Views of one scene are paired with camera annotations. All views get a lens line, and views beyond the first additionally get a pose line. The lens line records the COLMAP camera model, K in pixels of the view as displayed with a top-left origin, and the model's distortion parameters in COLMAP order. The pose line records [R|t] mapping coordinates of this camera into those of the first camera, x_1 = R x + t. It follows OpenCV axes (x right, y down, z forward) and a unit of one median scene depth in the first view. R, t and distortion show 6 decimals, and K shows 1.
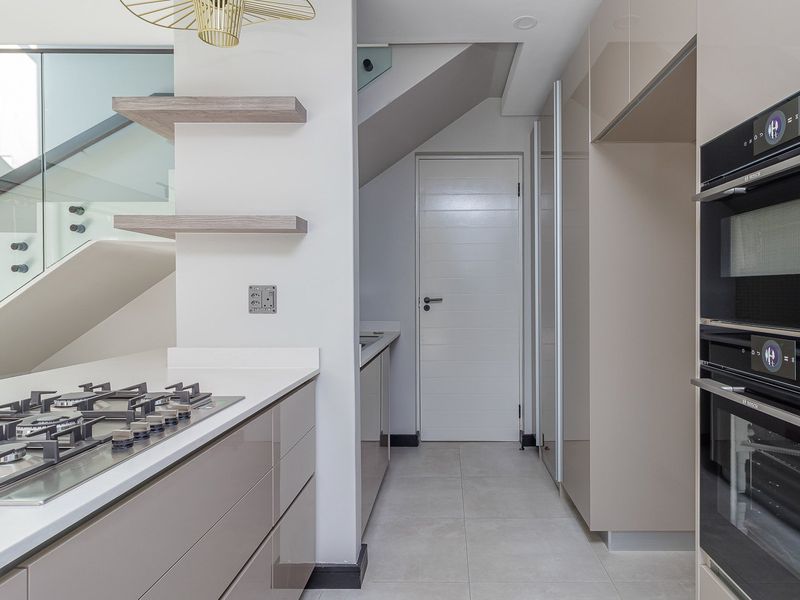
lens RADIAL K [[502.6, 0, 448.8], [0, 502.6, 296.5], [0, 0, 1]] dist [-0.006738, 0.003780]
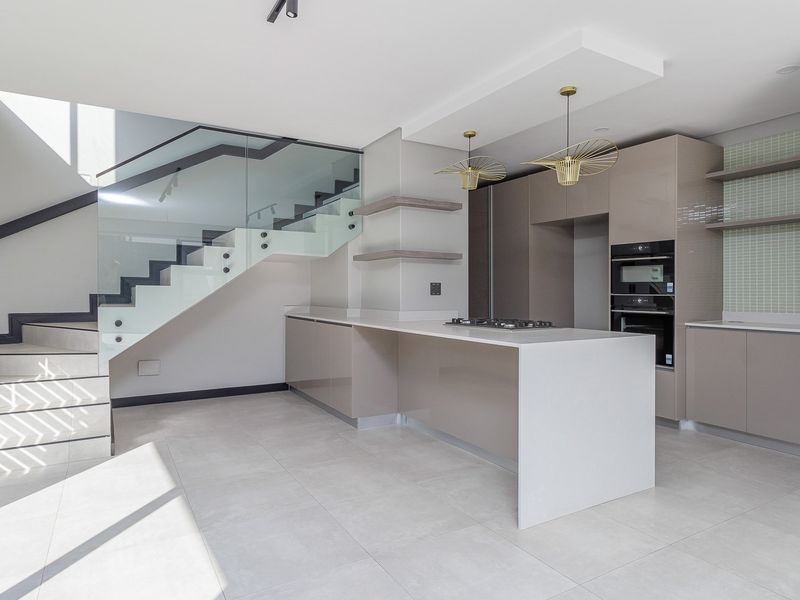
lens RADIAL K [[502.6, 0, 381.1], [0, 502.6, 290.5], [0, 0, 1]] dist [-0.006738, 0.003780]
pose [[0.873090, 0.001877, 0.487555, -1.674677], [0.002986, 0.999953, -0.009197, 0.032311], [-0.487550, 0.009486, 0.873044, -0.830028]]
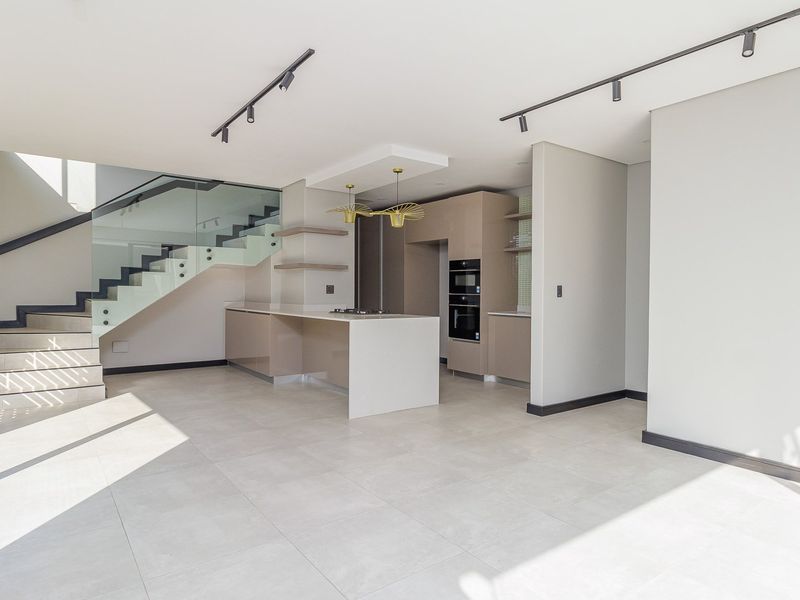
lens RADIAL K [[502.6, 0, 379.8], [0, 502.6, 295.5], [0, 0, 1]] dist [-0.006738, 0.003780]
pose [[0.820910, 0.000431, 0.571058, -1.967030], [-0.001857, 0.999996, 0.001914, 0.037752], [-0.571055, -0.002632, 0.820908, -1.851384]]
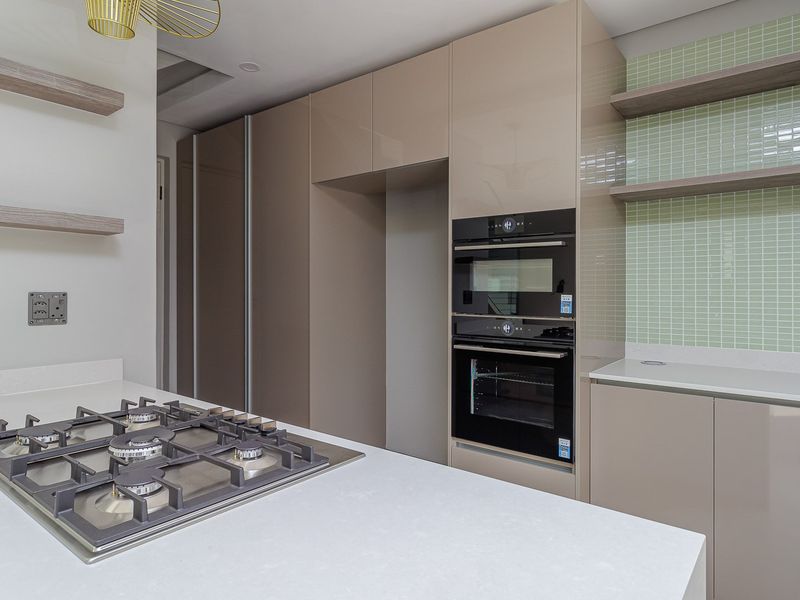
lens RADIAL K [[502.6, 0, 400.9], [0, 502.6, 293.8], [0, 0, 1]] dist [-0.006738, 0.003780]
pose [[0.615539, -0.003121, 0.788101, -0.675357], [0.004281, 0.999991, 0.000616, -0.017201], [-0.788095, 0.002995, 0.615546, 0.005464]]
